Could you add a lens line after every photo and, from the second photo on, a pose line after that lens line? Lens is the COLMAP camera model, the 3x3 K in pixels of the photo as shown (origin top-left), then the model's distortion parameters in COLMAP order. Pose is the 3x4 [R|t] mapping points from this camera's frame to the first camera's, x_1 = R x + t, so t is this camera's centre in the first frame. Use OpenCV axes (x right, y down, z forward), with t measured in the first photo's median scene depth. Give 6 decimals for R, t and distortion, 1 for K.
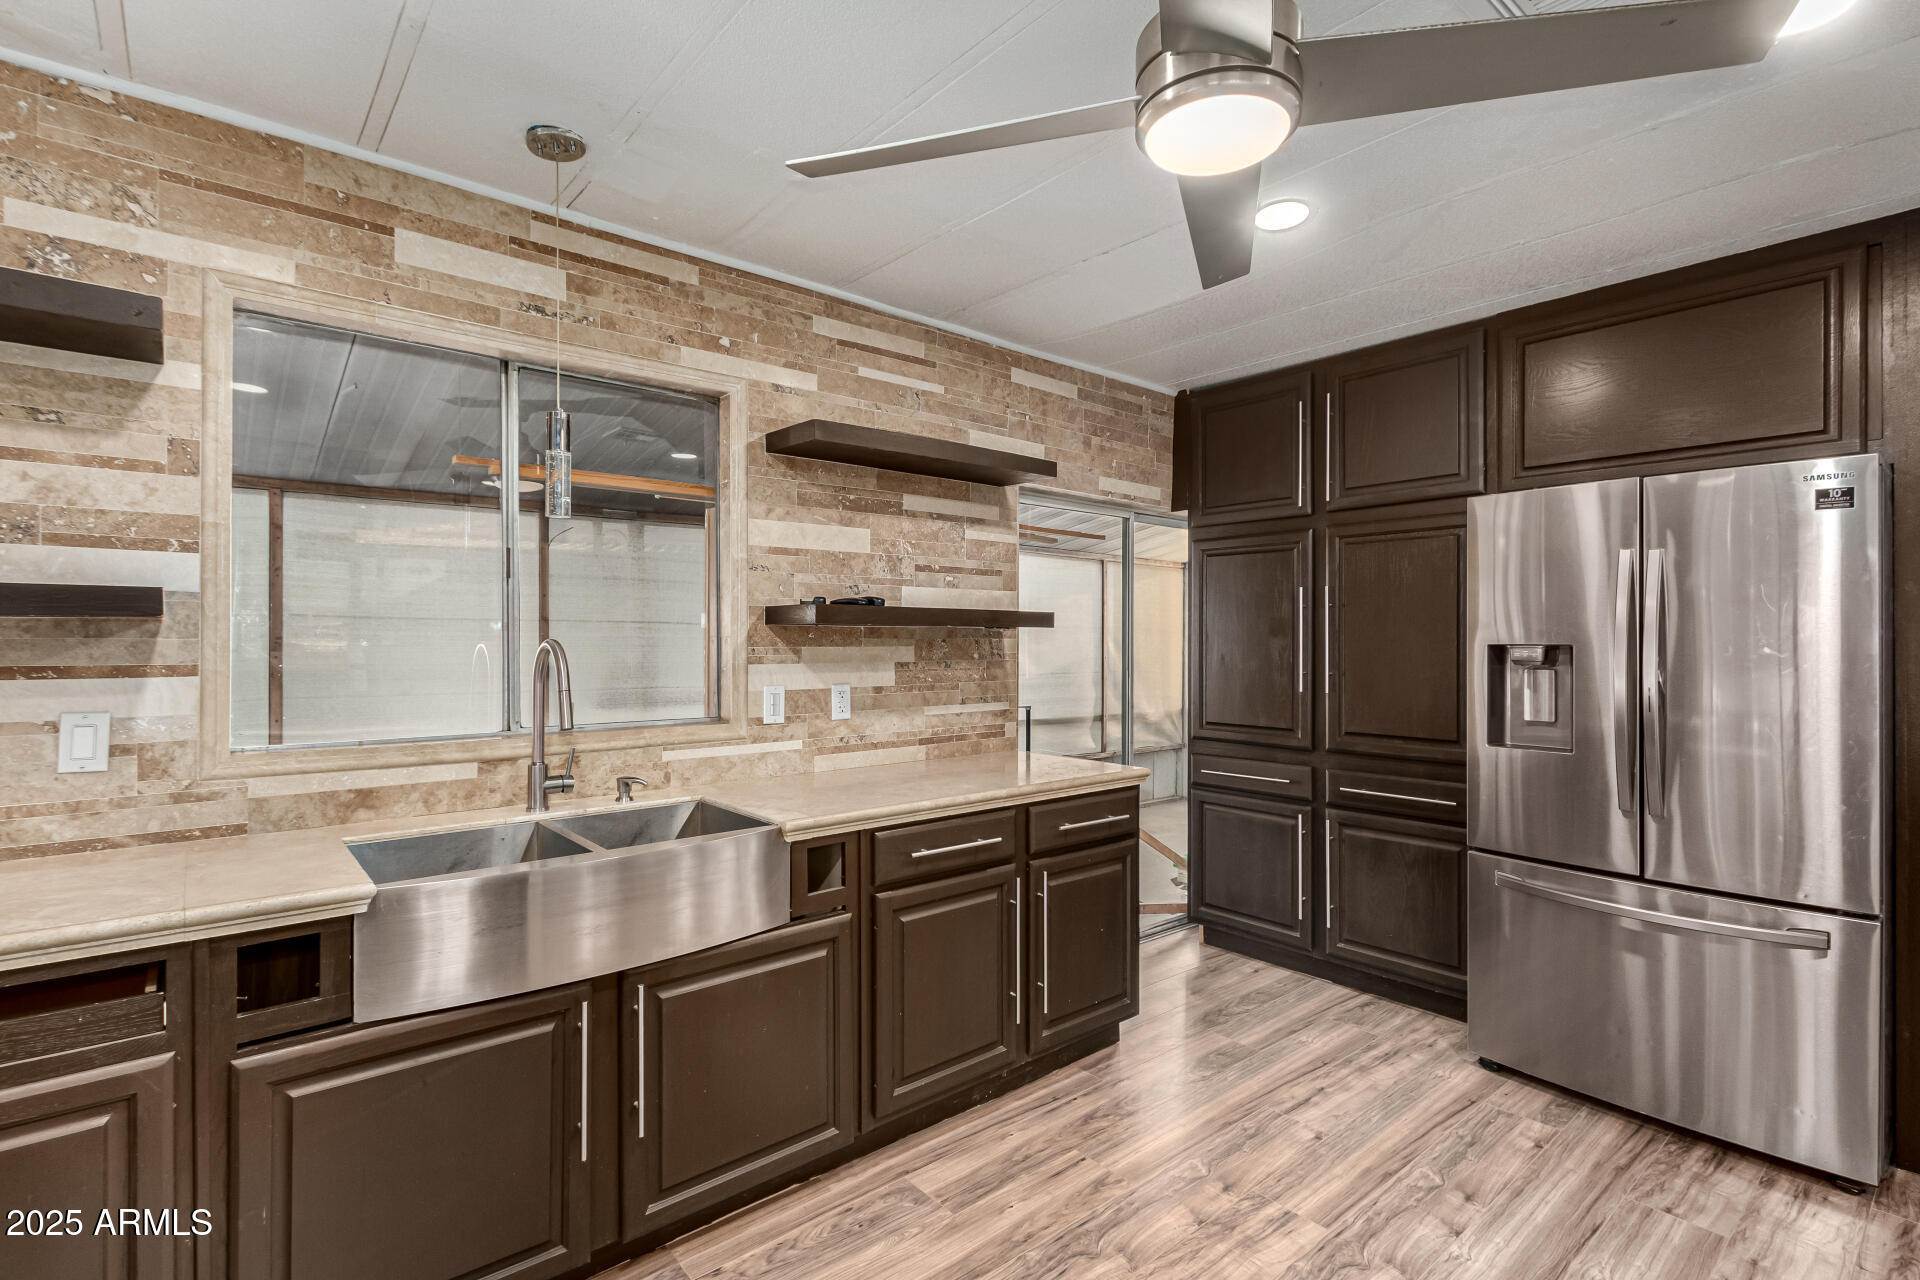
lens RADIAL K [[898.4, 0, 959.6], [0, 898.4, 635.1], [0, 0, 1]] dist [0.002482, -0.000966]
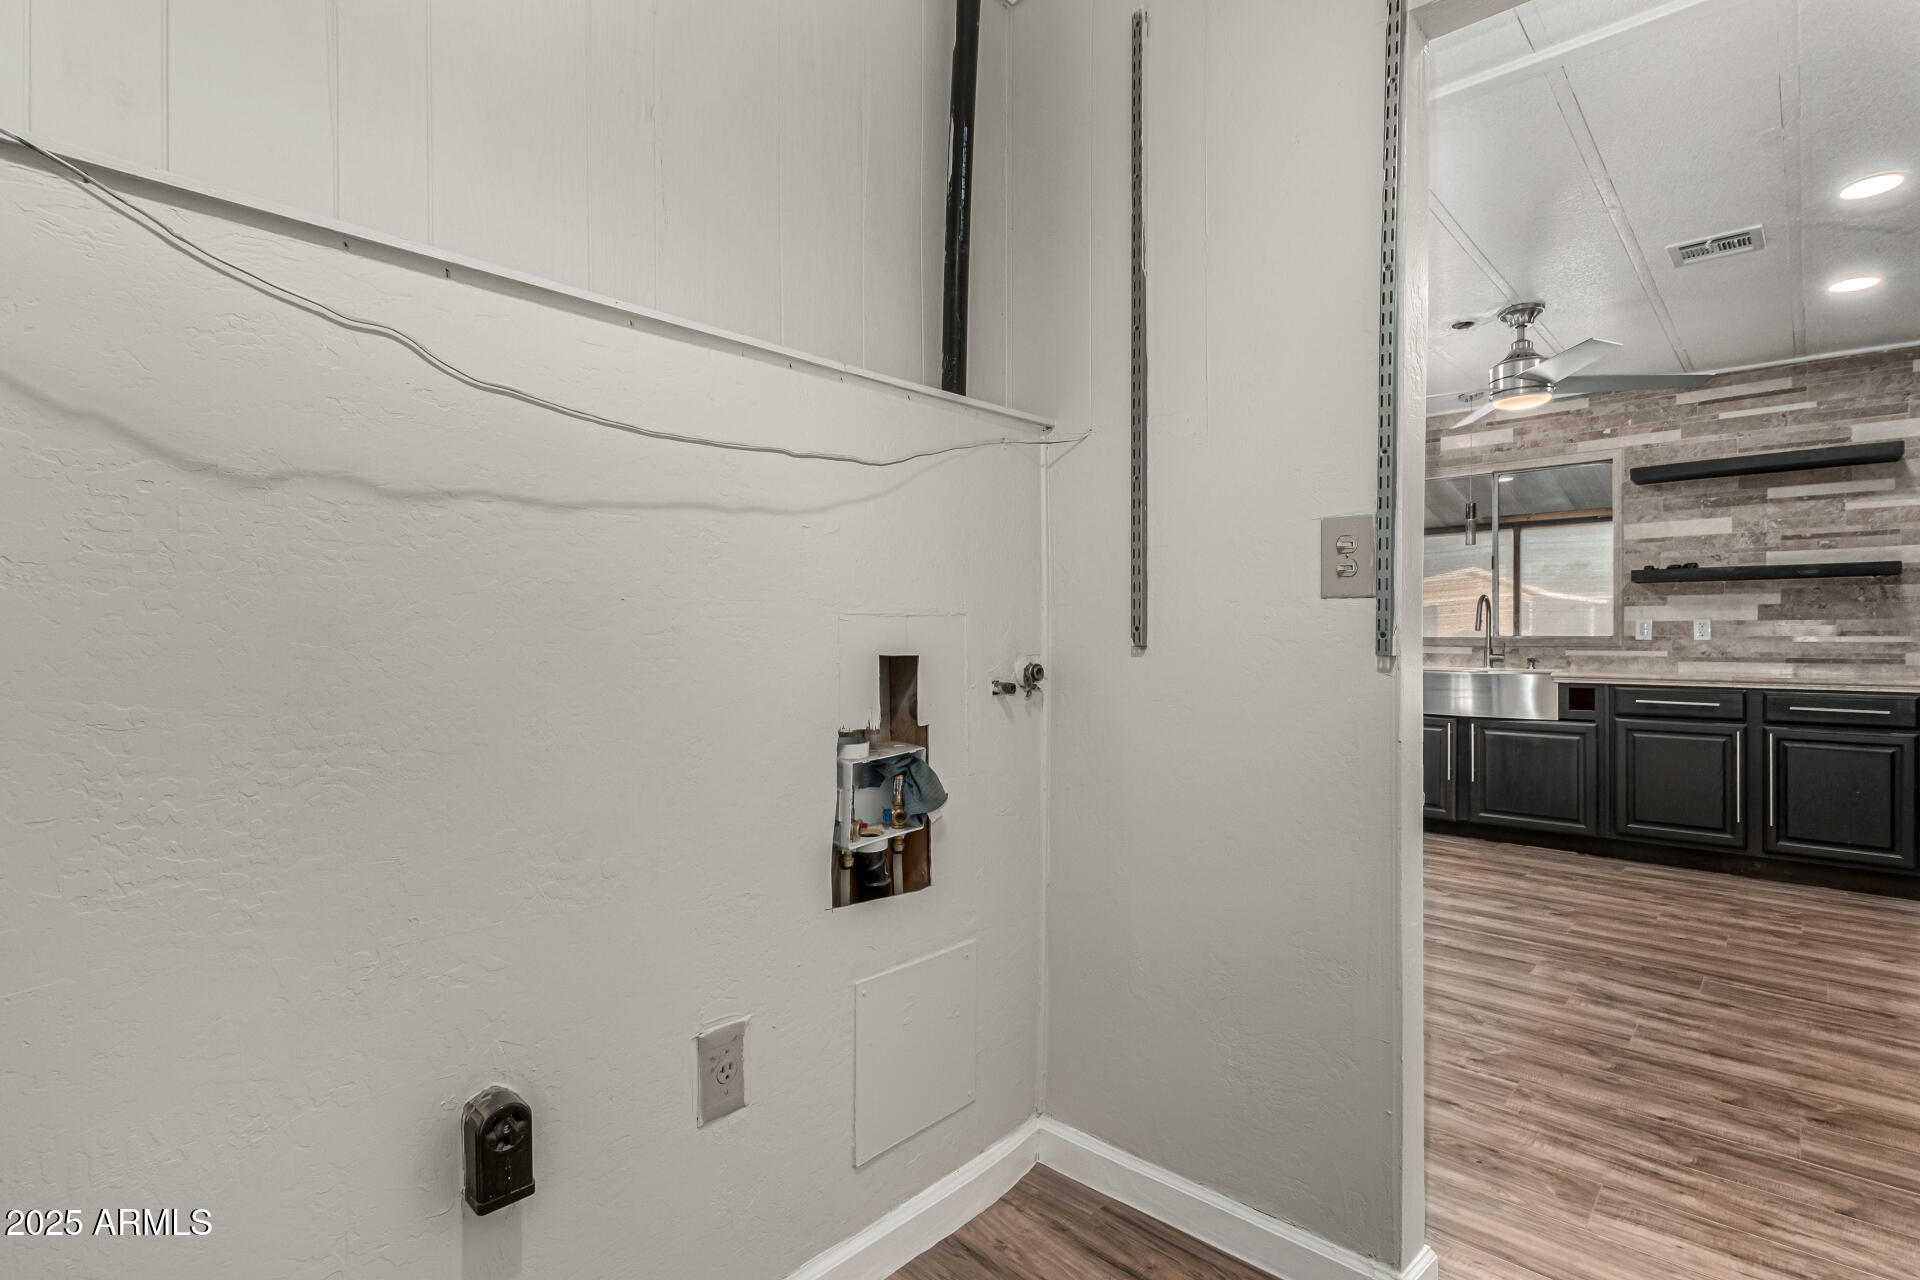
lens RADIAL K [[898.4, 0, 959.1], [0, 898.4, 636.0], [0, 0, 1]] dist [0.002482, -0.000966]
pose [[0.117466, -0.000798, -0.993077, 1.284257], [0.002004, 0.999998, -0.000566, 0.083335], [0.993075, -0.001924, 0.117468, -0.489170]]
